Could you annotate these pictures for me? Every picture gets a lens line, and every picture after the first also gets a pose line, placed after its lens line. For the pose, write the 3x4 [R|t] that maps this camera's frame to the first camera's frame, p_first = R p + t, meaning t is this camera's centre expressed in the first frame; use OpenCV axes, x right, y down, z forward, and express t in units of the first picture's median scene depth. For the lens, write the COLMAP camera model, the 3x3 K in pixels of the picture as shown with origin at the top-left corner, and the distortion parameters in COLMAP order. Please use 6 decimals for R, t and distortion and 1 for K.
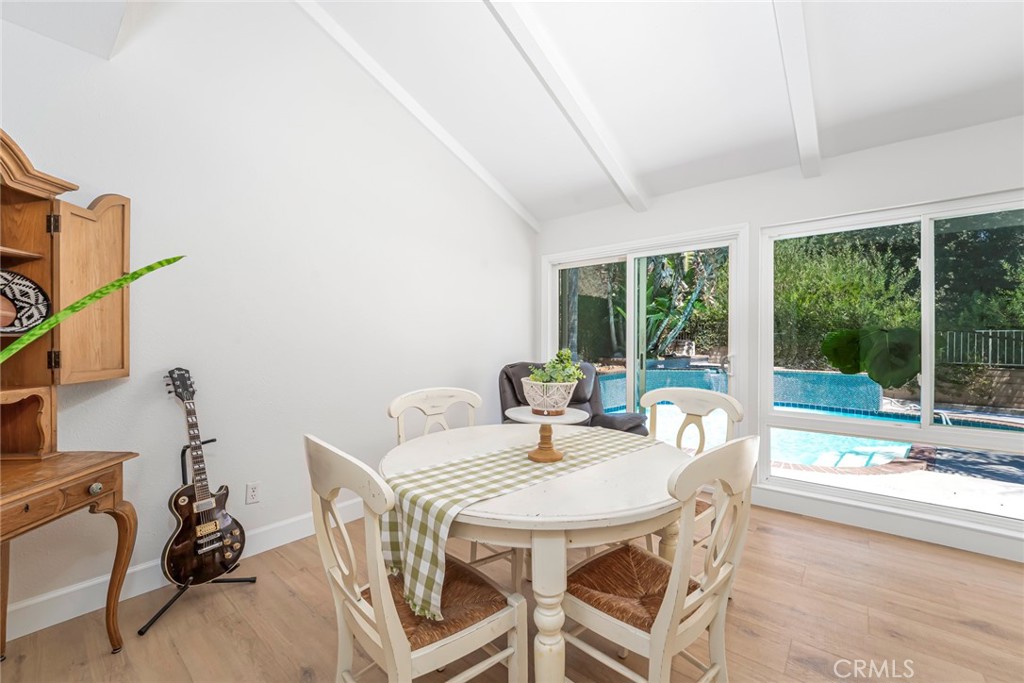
lens RADIAL K [[413.9, 0, 503.2], [0, 413.9, 344.4], [0, 0, 1]] dist [-0.011814, 0.000555]
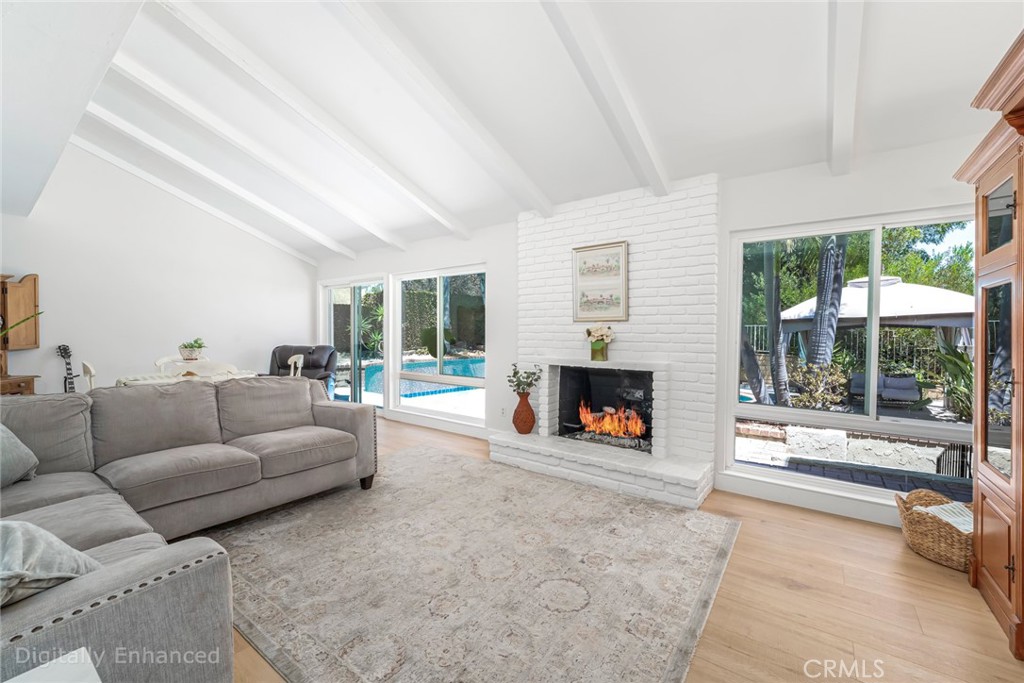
lens RADIAL K [[413.9, 0, 516.9], [0, 413.9, 339.6], [0, 0, 1]] dist [-0.011814, 0.000555]
pose [[0.997265, 0.000868, 0.073900, 1.637585], [-0.001778, 0.999923, 0.012245, -0.005264], [-0.073883, -0.012343, 0.997191, -1.527213]]
